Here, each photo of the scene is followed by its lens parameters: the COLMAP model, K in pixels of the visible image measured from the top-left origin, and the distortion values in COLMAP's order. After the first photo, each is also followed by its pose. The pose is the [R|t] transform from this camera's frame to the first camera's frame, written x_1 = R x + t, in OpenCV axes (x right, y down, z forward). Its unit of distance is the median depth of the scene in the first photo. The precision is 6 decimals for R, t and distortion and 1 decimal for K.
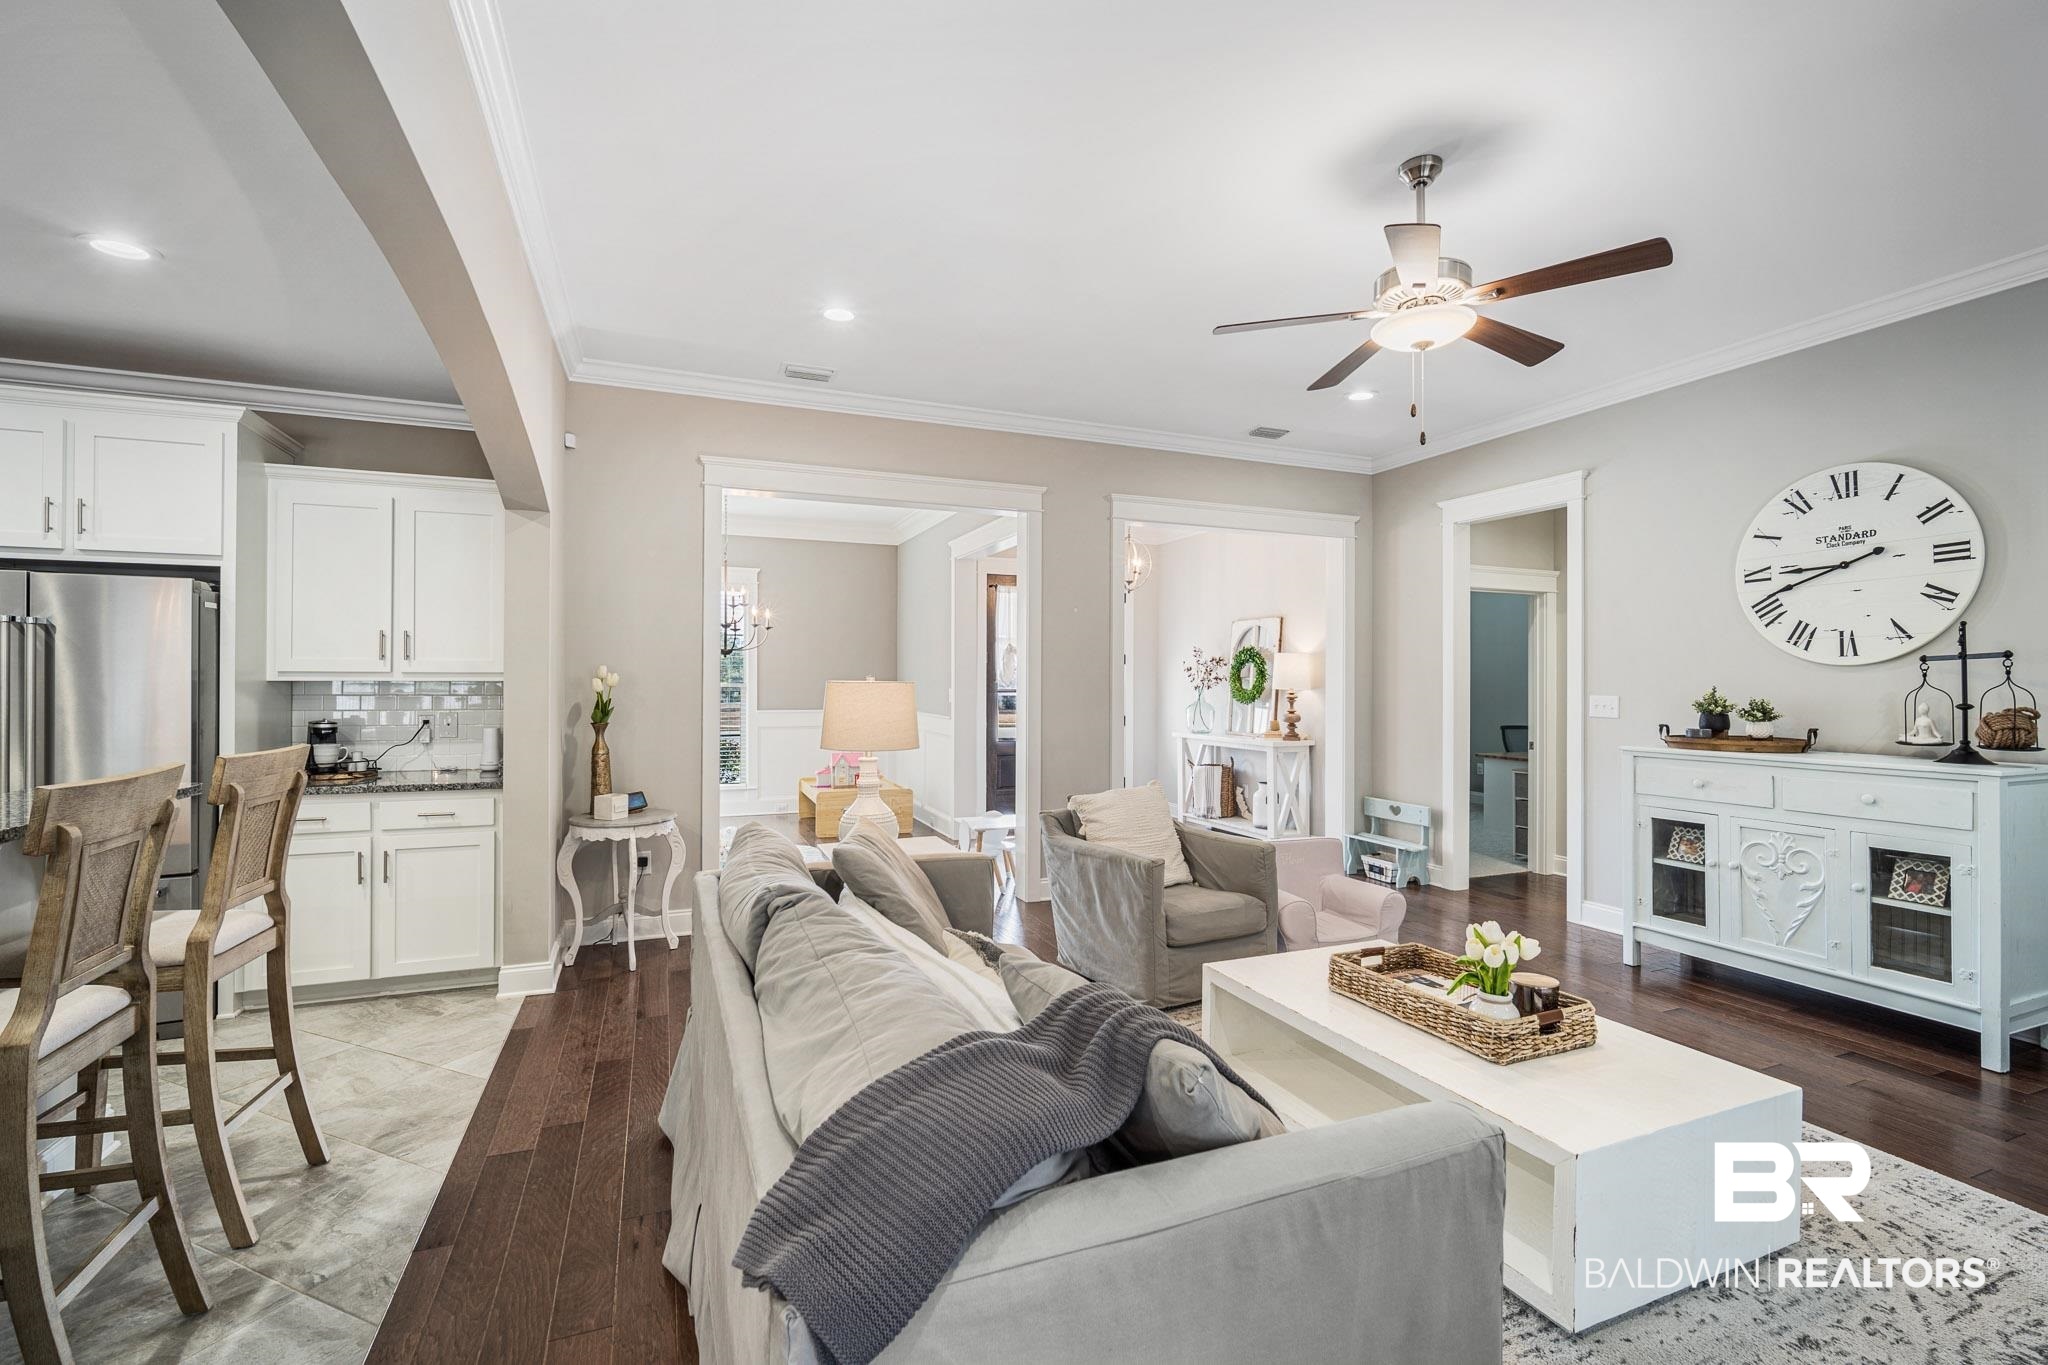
lens RADIAL K [[899.1, 0, 1032.1], [0, 899.1, 682.0], [0, 0, 1]] dist [-0.001848, 0.000083]
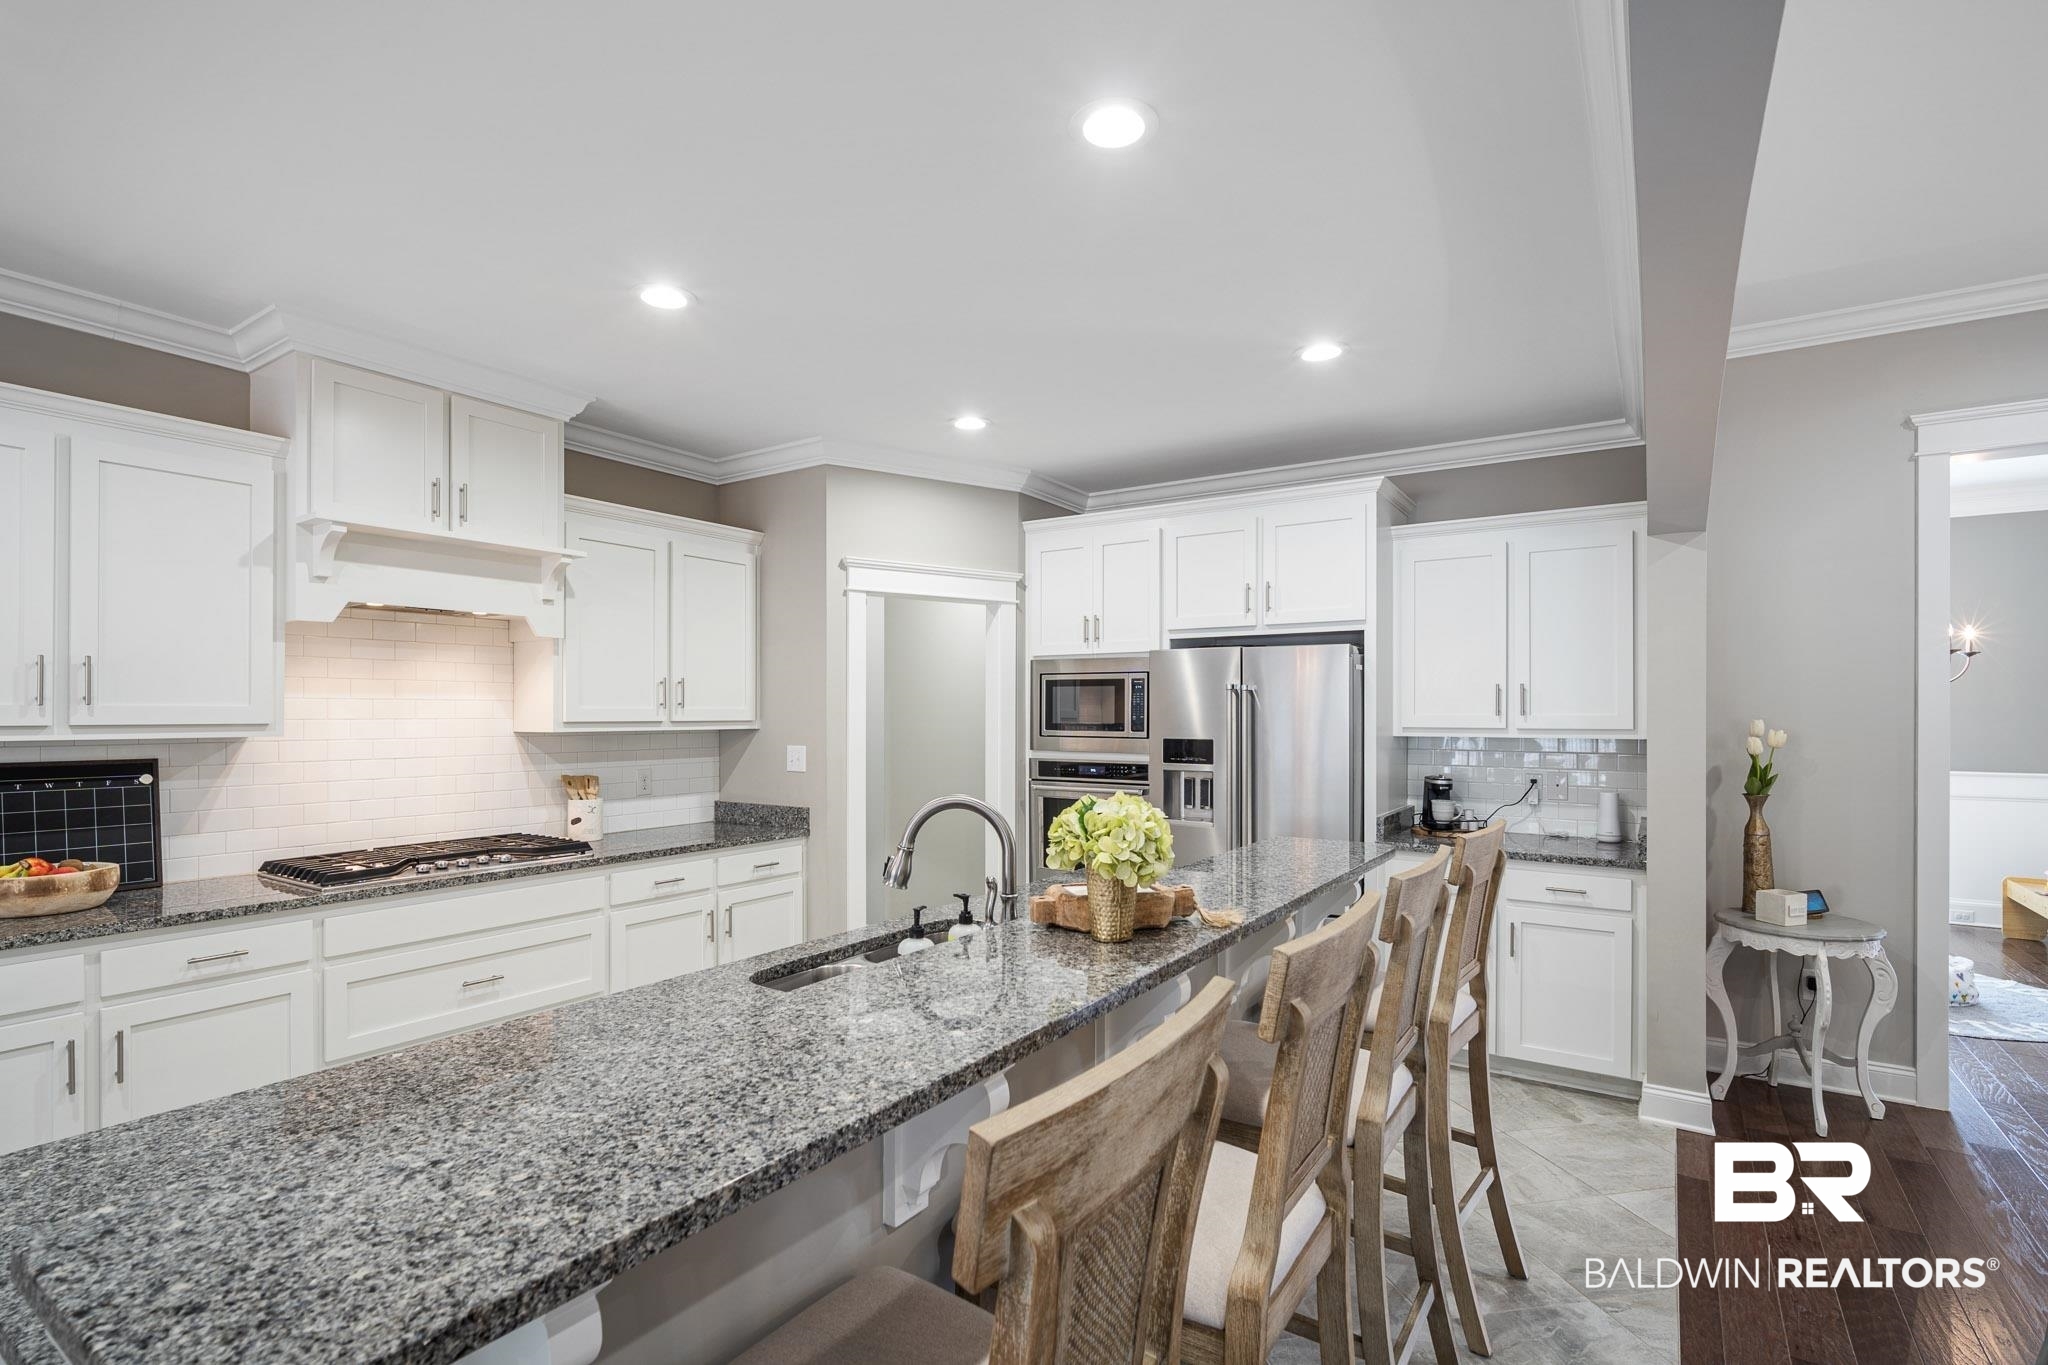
lens RADIAL K [[956.1, 0, 1025.1], [0, 956.1, 718.4], [0, 0, 1]] dist [-0.002175, -0.000230]
pose [[0.572778, 0.001607, -0.819709, -0.182168], [0.001752, 0.999993, 0.003185, -0.025148], [0.819709, -0.003261, 0.572771, 0.018302]]
